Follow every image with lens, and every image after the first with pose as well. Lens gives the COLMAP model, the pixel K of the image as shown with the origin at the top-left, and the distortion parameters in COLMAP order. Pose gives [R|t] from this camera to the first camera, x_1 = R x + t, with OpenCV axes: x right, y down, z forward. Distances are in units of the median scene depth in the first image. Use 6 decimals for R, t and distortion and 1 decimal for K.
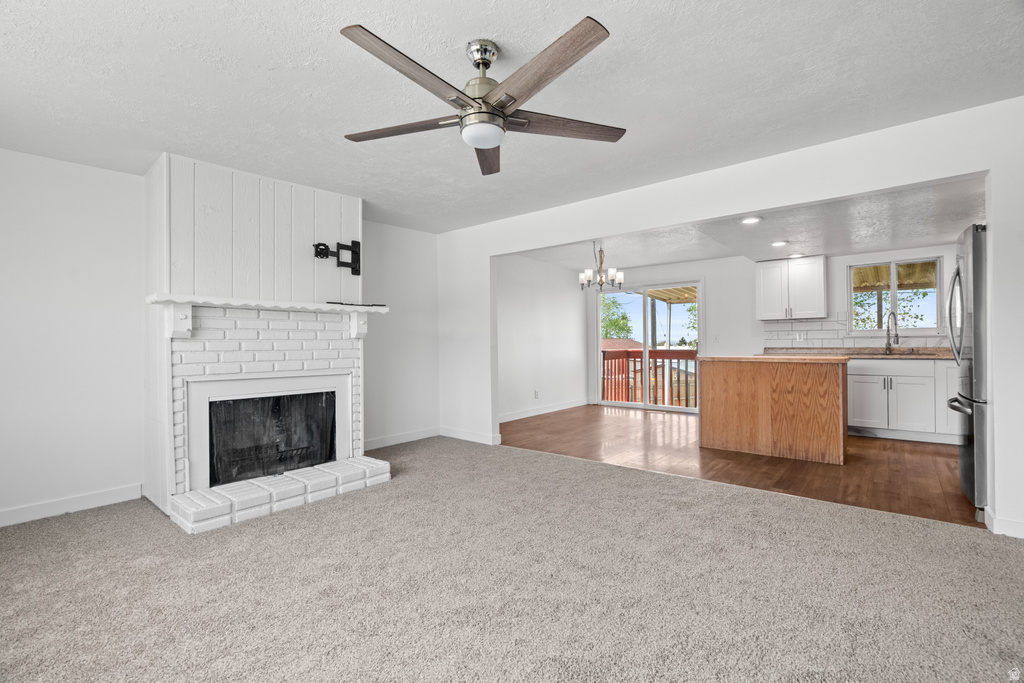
lens RADIAL K [[465.4, 0, 515.5], [0, 465.4, 339.1], [0, 0, 1]] dist [-0.000977, 0.000154]
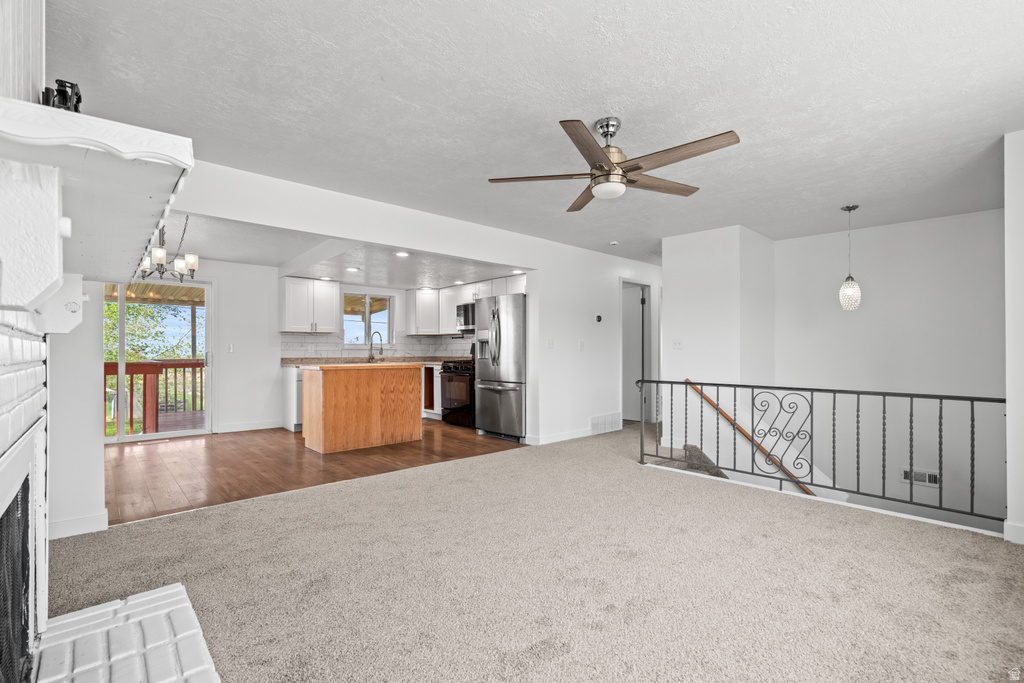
lens RADIAL K [[467.9, 0, 515.2], [0, 467.9, 348.4], [0, 0, 1]] dist [-0.002604, -0.000179]
pose [[0.146958, 0.017253, 0.988992, -0.602896], [-0.009391, 0.999827, -0.016047, 0.011905], [-0.989098, -0.006929, 0.147095, 0.460068]]
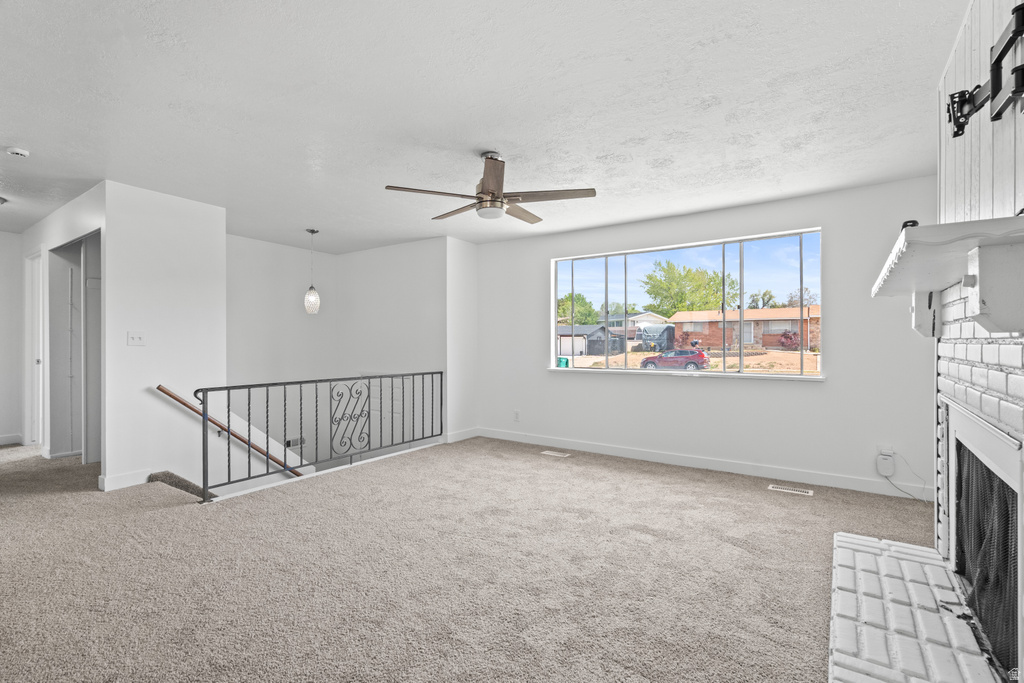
lens RADIAL K [[465.4, 0, 515.5], [0, 465.4, 339.1], [0, 0, 1]] dist [-0.000977, 0.000154]
pose [[-0.996895, 0.012984, -0.077668, -0.007901], [0.014417, 0.999735, -0.017920, 0.004196], [0.077415, -0.018984, -0.996818, 1.099747]]
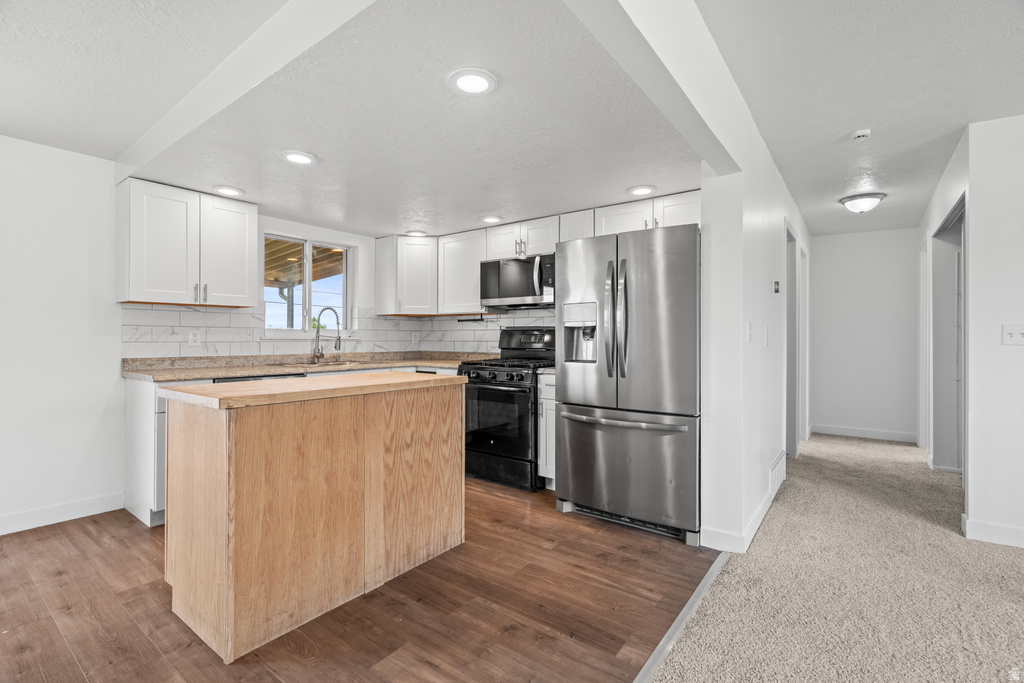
lens RADIAL K [[465.4, 0, 515.5], [0, 465.4, 339.1], [0, 0, 1]] dist [-0.000977, 0.000154]
pose [[-0.039427, 0.009274, 0.999179, 0.051627], [-0.011949, 0.999881, -0.009752, -0.003348], [-0.999151, -0.012323, -0.039312, 0.863710]]
